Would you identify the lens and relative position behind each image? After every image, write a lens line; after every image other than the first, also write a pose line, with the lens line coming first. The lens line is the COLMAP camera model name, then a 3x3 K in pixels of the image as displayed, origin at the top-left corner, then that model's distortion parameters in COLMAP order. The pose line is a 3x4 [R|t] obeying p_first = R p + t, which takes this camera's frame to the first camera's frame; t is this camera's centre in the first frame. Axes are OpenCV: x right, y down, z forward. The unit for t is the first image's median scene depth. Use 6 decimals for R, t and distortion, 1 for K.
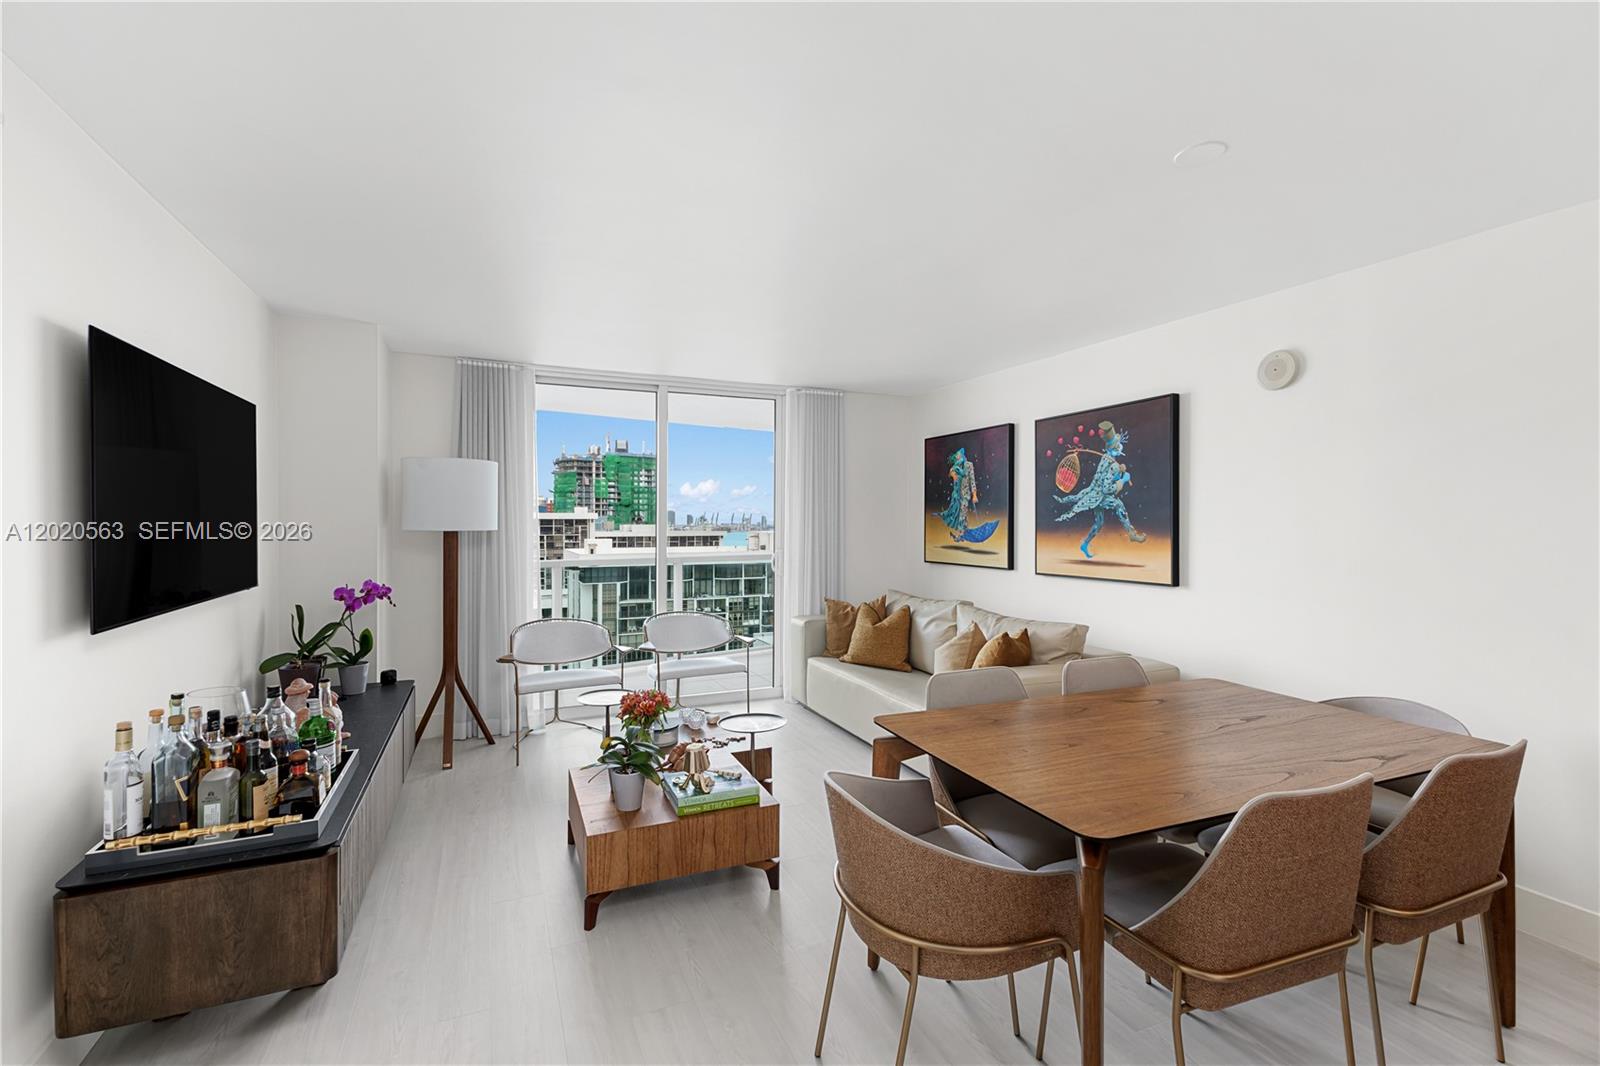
lens RADIAL K [[712.6, 0, 785.9], [0, 712.6, 522.7], [0, 0, 1]] dist [0.013417, 0.000187]
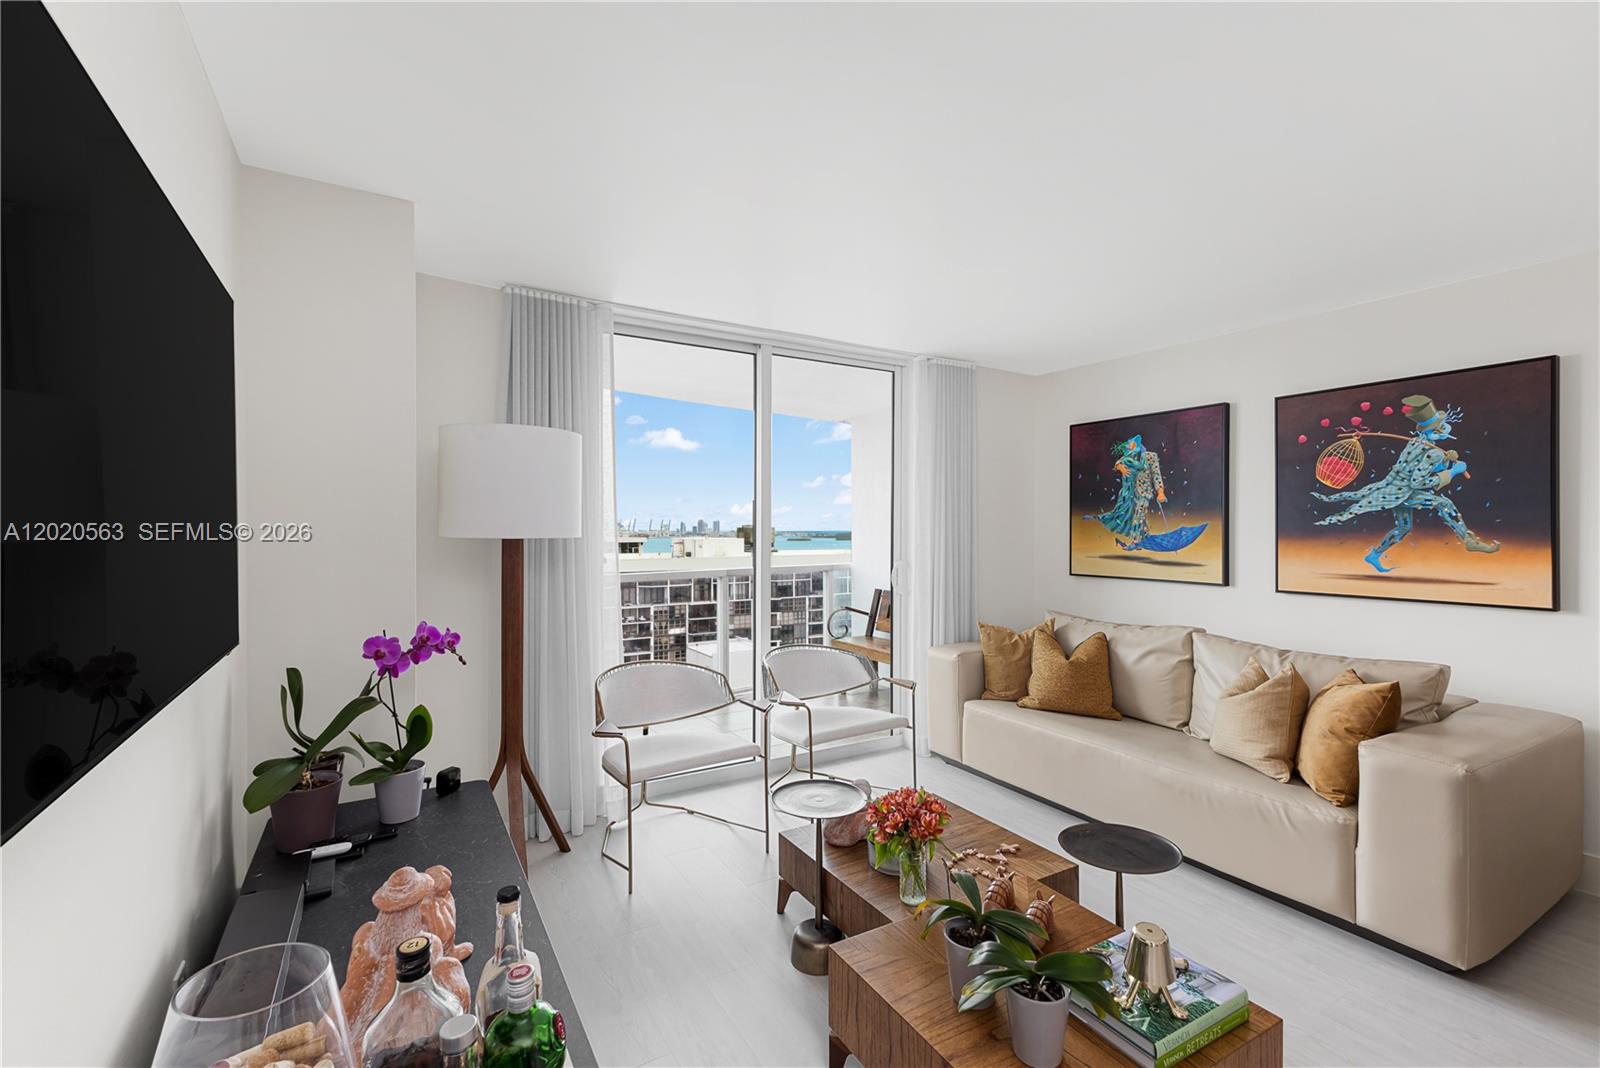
lens RADIAL K [[711.5, 0, 811.1], [0, 711.5, 527.8], [0, 0, 1]] dist [0.015138, -0.000004]
pose [[0.988928, 0.000549, 0.148397, -0.285896], [-0.000388, 0.999999, -0.001113, 0.002056], [-0.148397, 0.001043, 0.988927, 0.298885]]
